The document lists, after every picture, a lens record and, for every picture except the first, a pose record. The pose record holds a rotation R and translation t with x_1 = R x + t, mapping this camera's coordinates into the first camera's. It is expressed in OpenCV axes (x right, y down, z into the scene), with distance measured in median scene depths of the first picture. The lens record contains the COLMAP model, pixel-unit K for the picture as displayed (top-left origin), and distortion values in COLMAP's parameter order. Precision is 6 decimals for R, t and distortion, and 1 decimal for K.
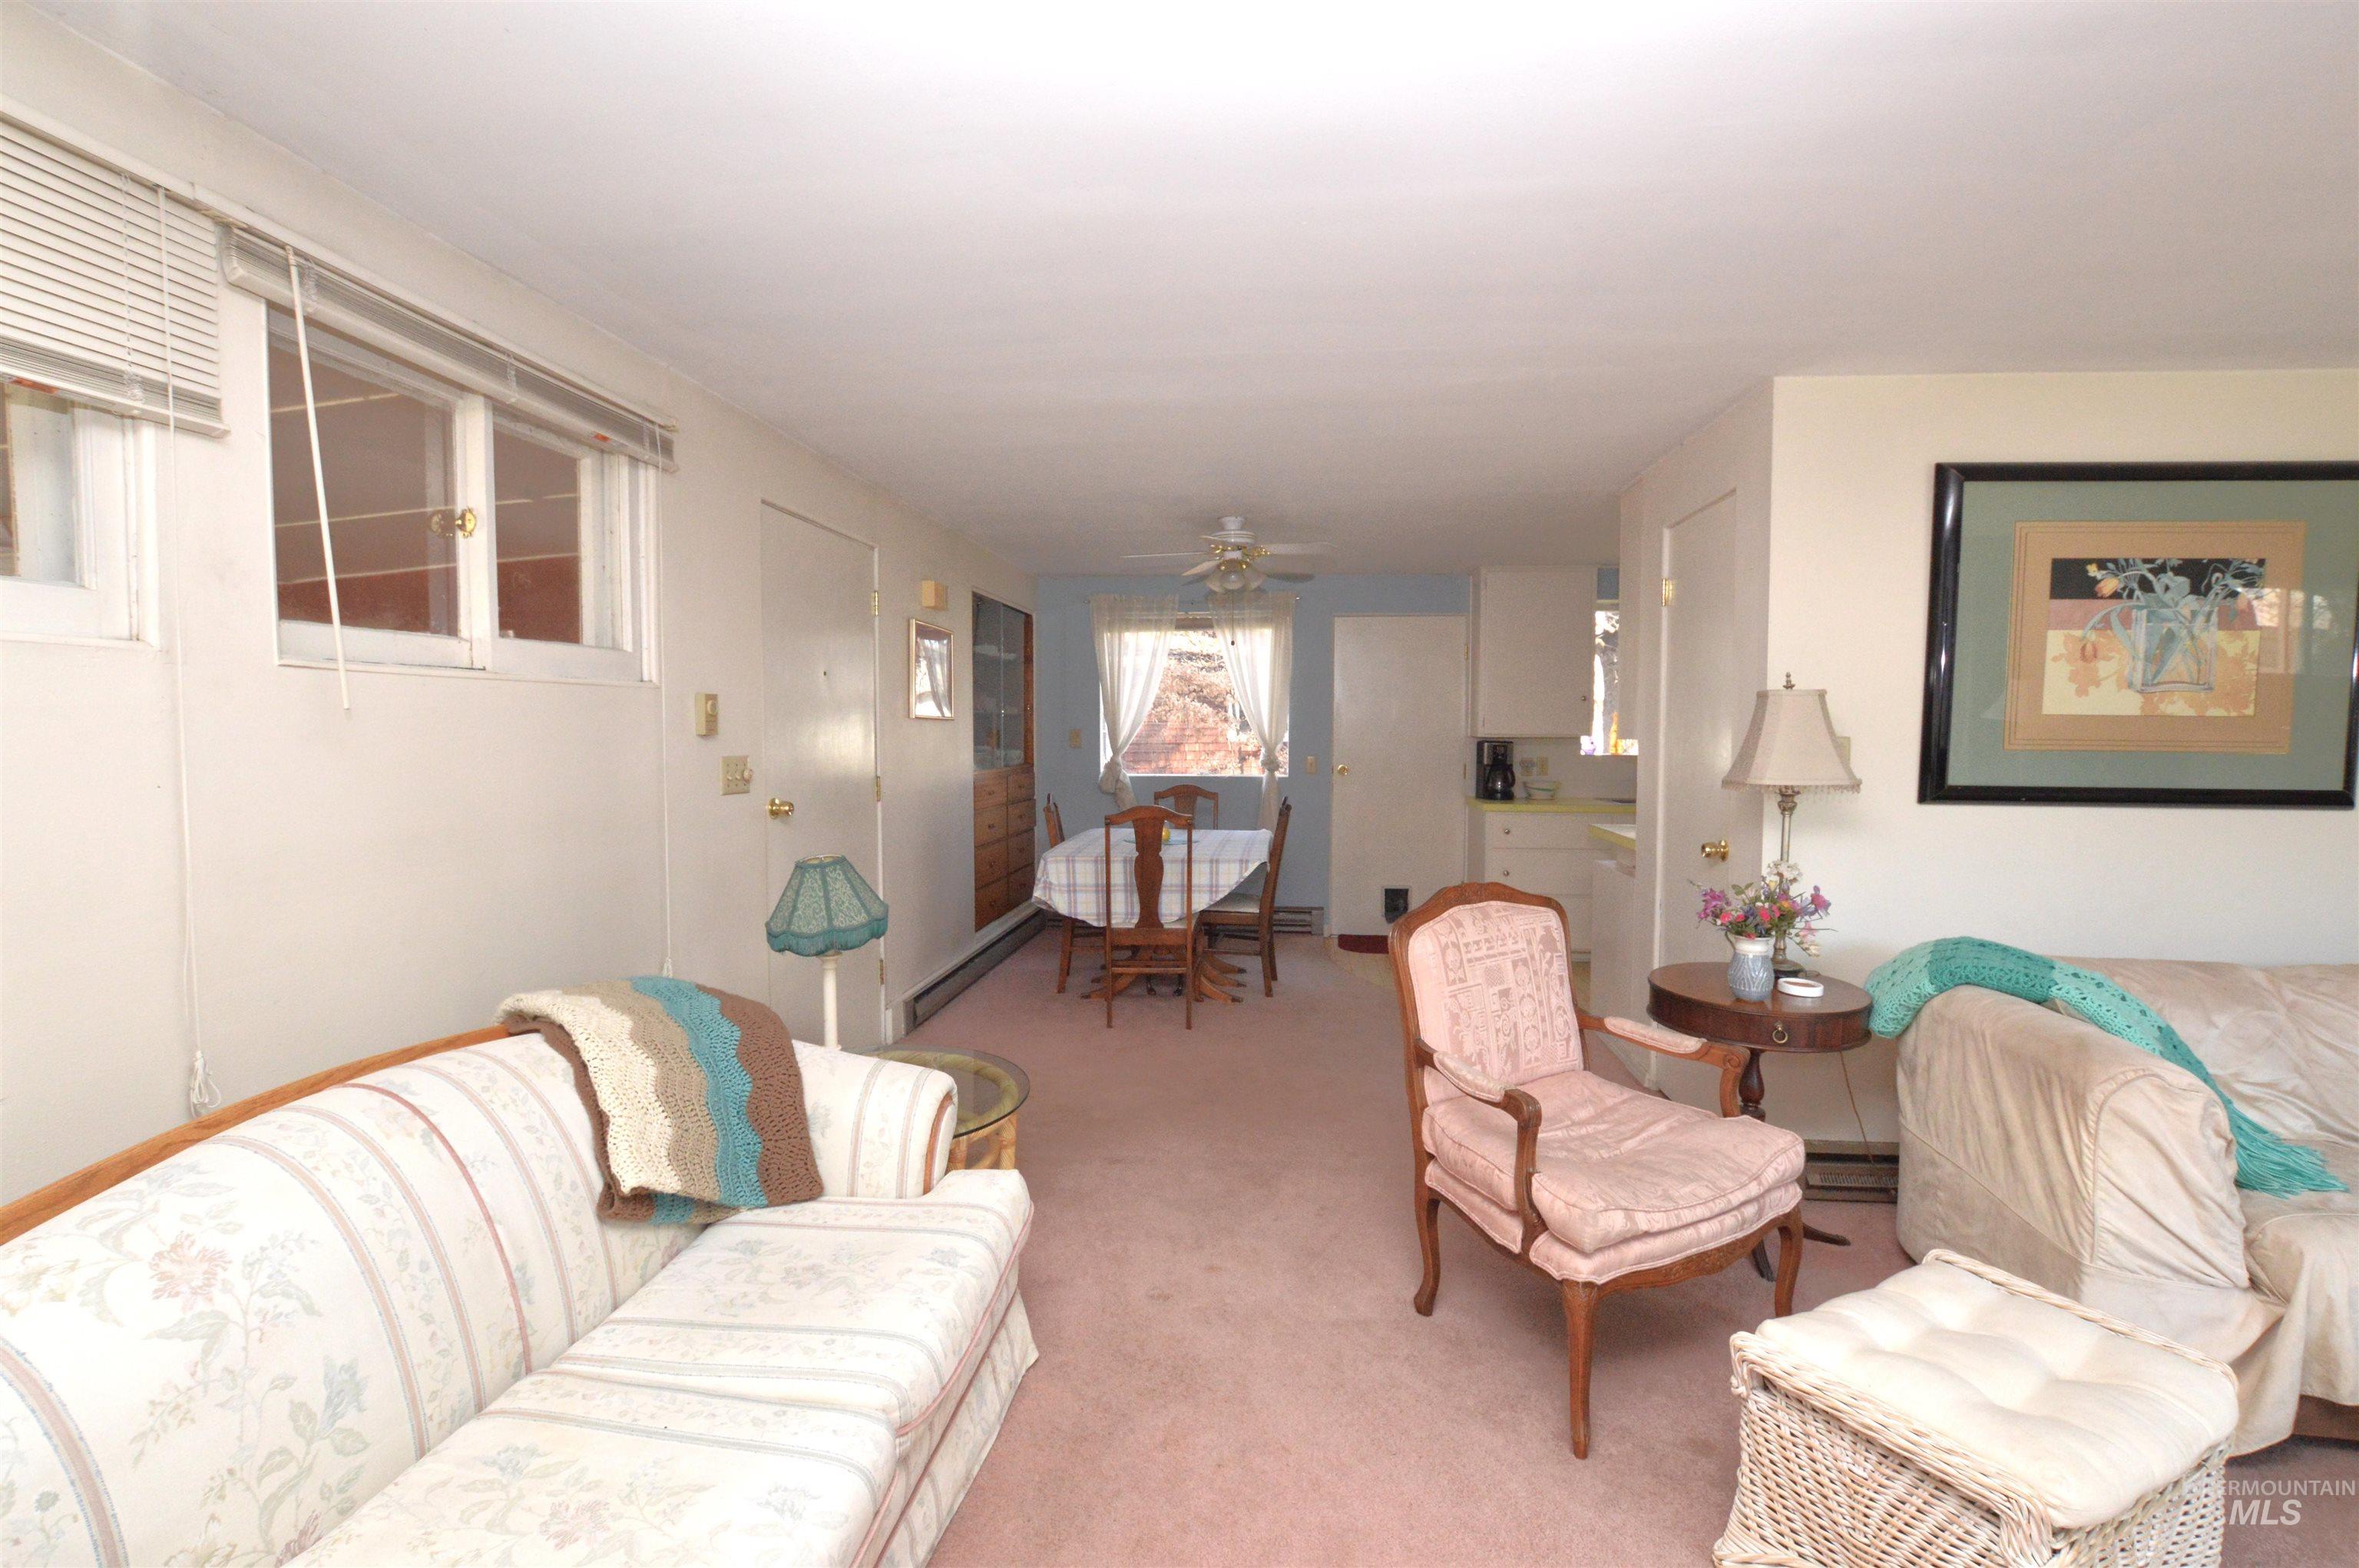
lens RADIAL K [[1058.2, 0, 1174.2], [0, 1058.2, 785.2], [0, 0, 1]] dist [-0.030272, 0.002848]
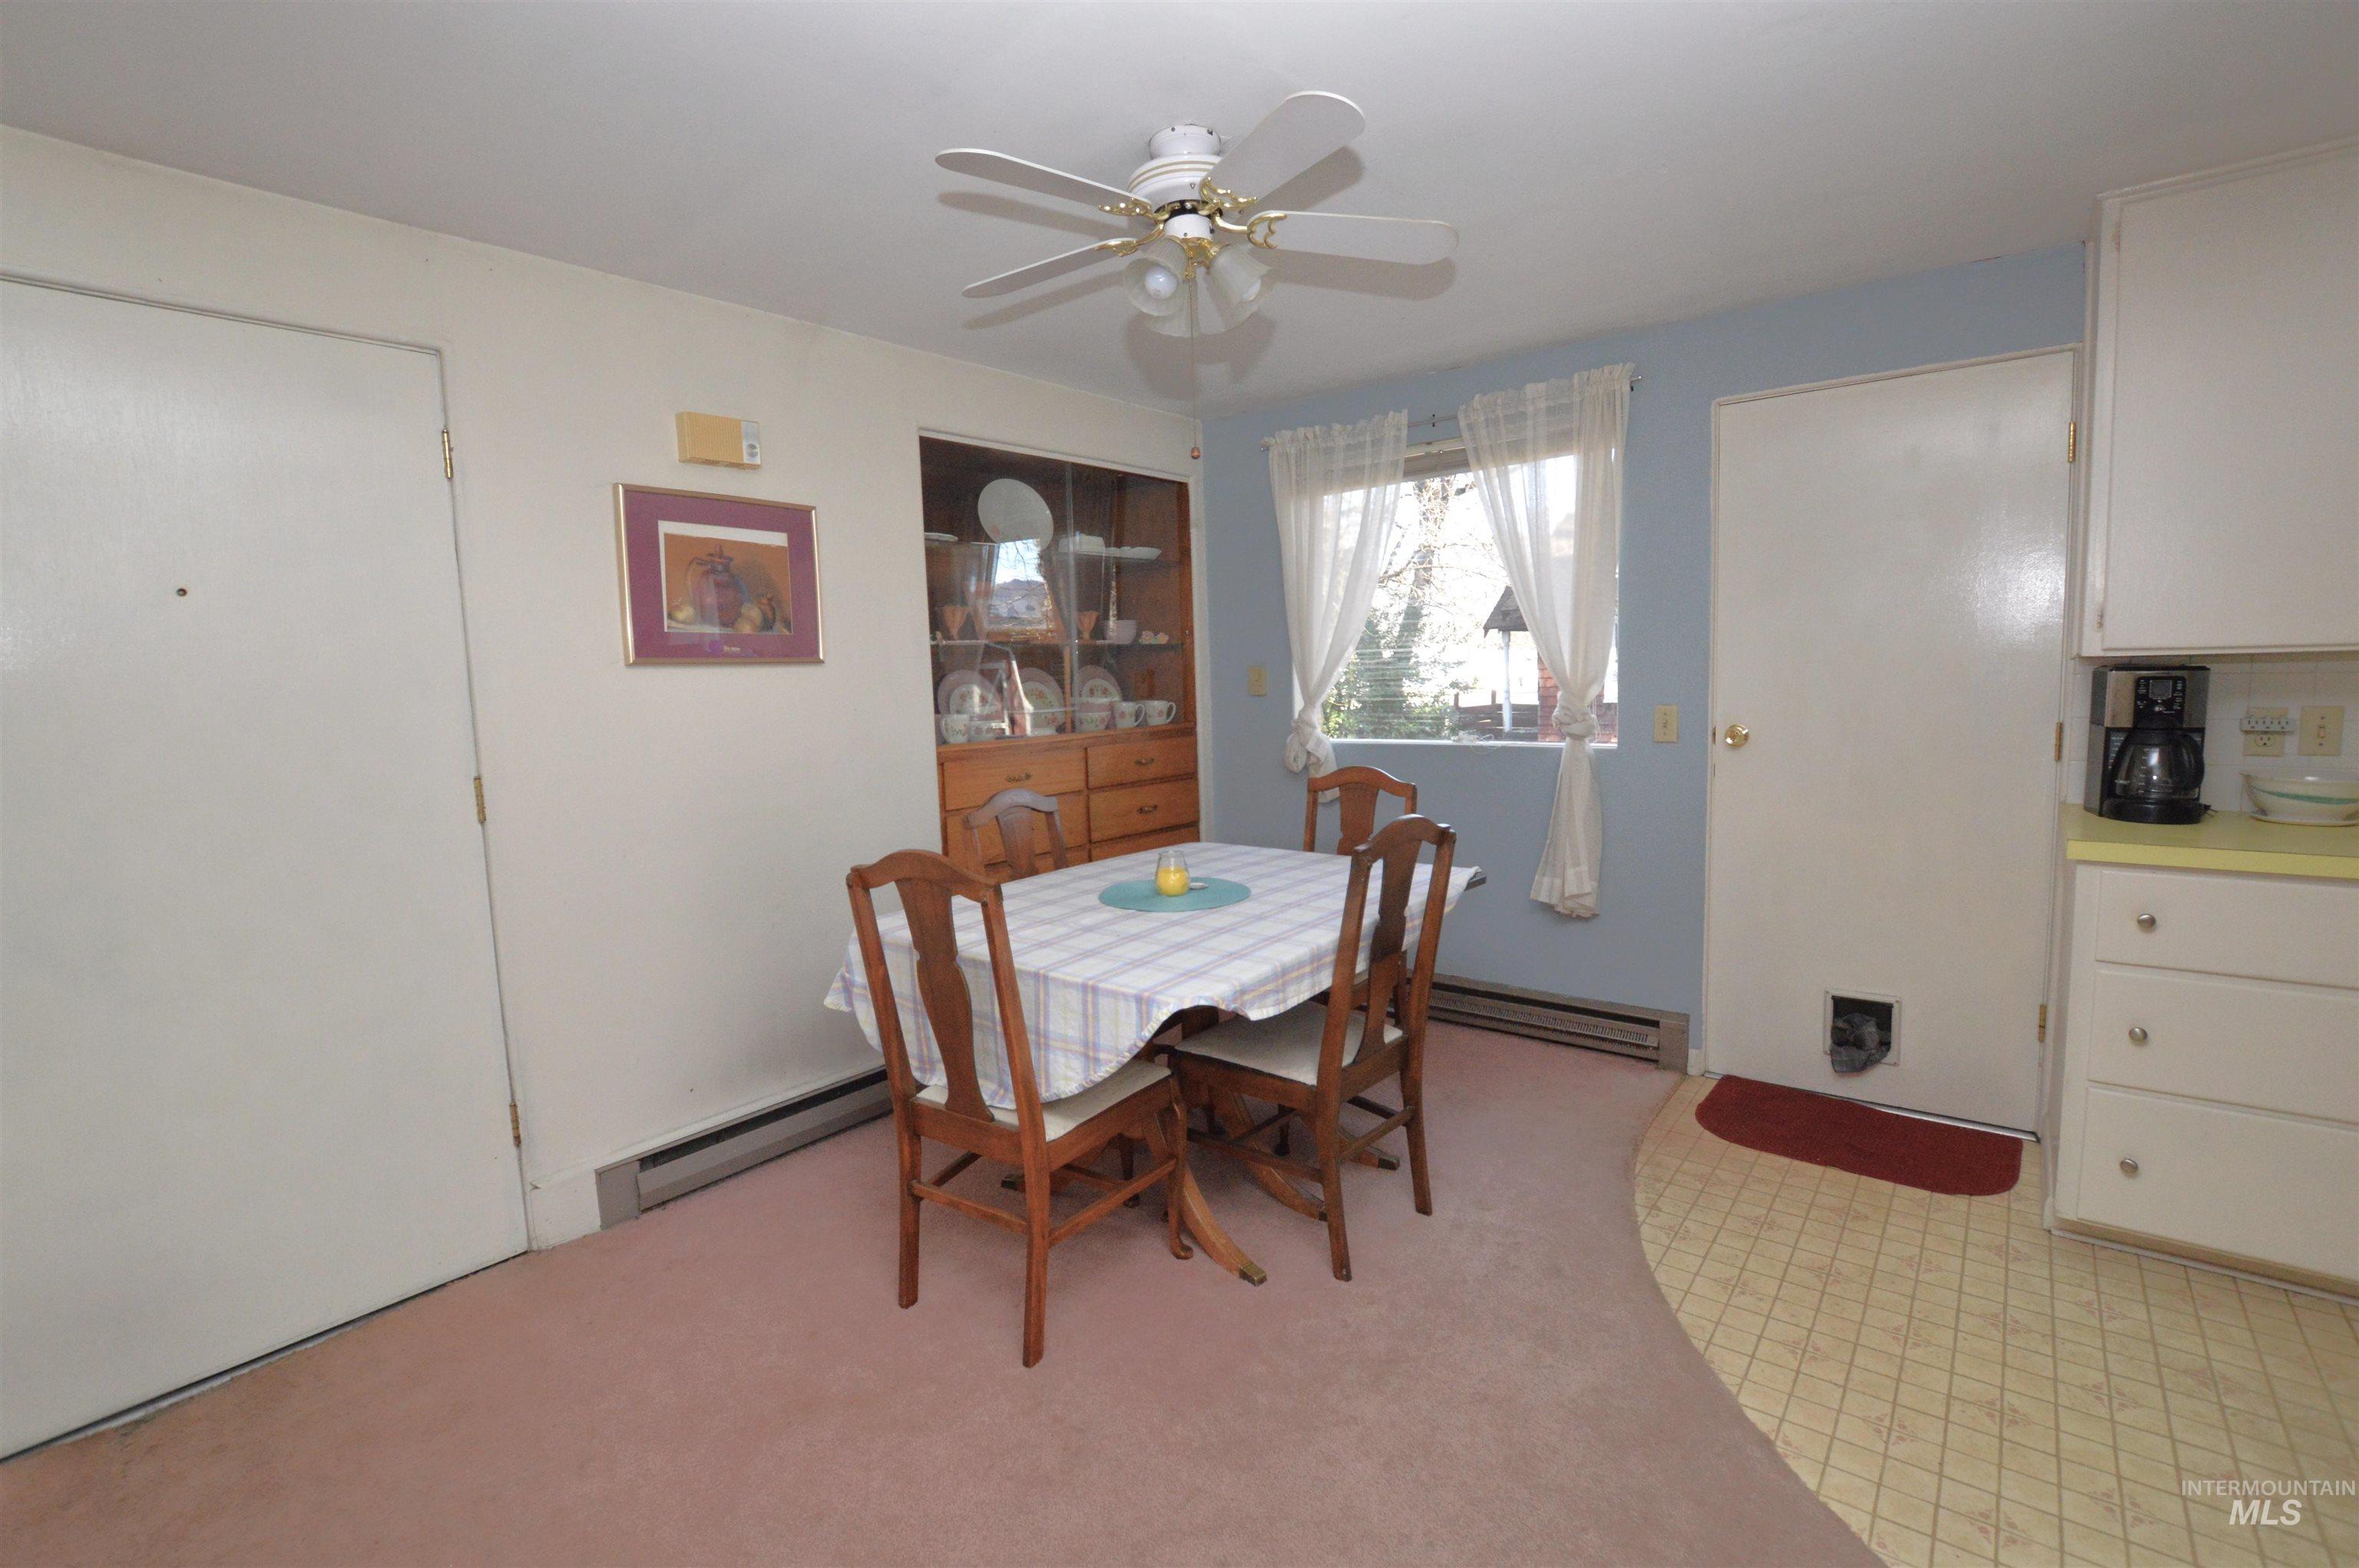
lens RADIAL K [[1058.2, 0, 1186.1], [0, 1058.2, 779.6], [0, 0, 1]] dist [-0.030272, 0.002848]
pose [[0.848687, 0.026062, -0.528253, 0.199312], [0.003648, 0.998473, 0.055122, -0.022089], [0.528883, -0.048708, 0.847296, 0.471549]]
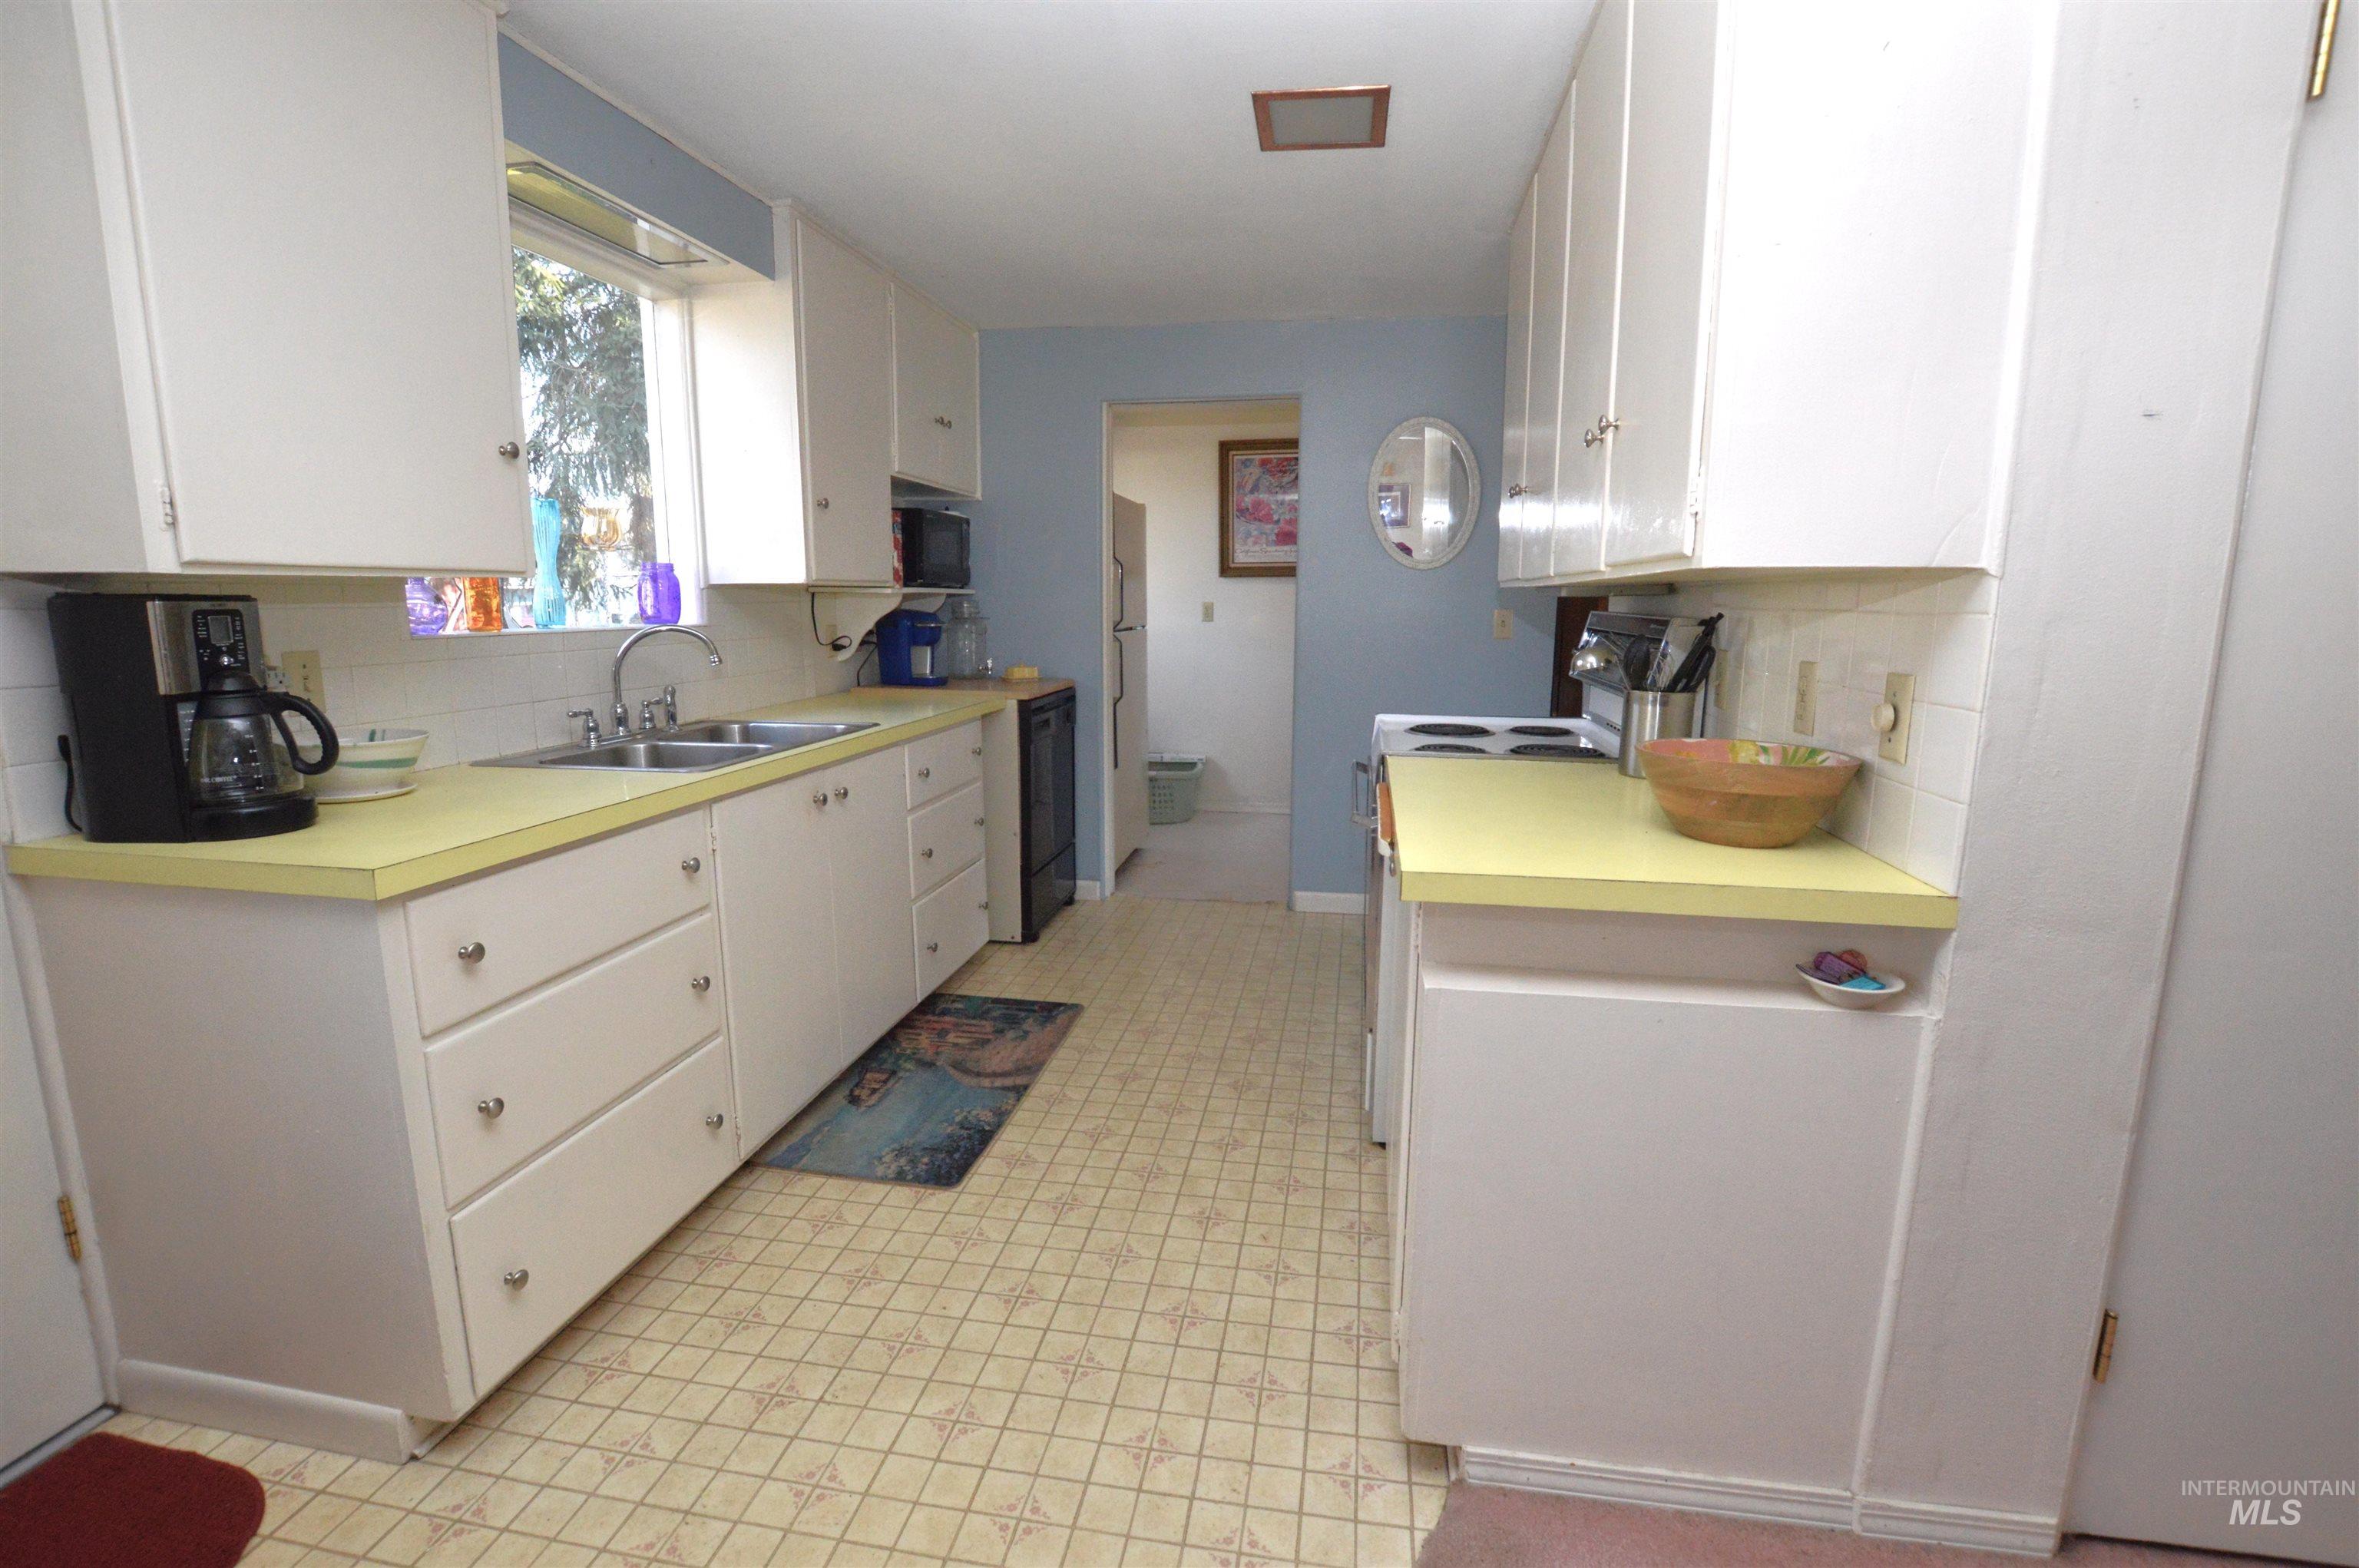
lens RADIAL K [[1058.2, 0, 1179.9], [0, 1058.2, 780.5], [0, 0, 1]] dist [-0.030272, 0.002848]
pose [[0.048846, -0.170269, 0.984186, 0.067098], [0.052501, 0.984438, 0.167706, -0.027000], [-0.997426, 0.043479, 0.057026, 0.744092]]
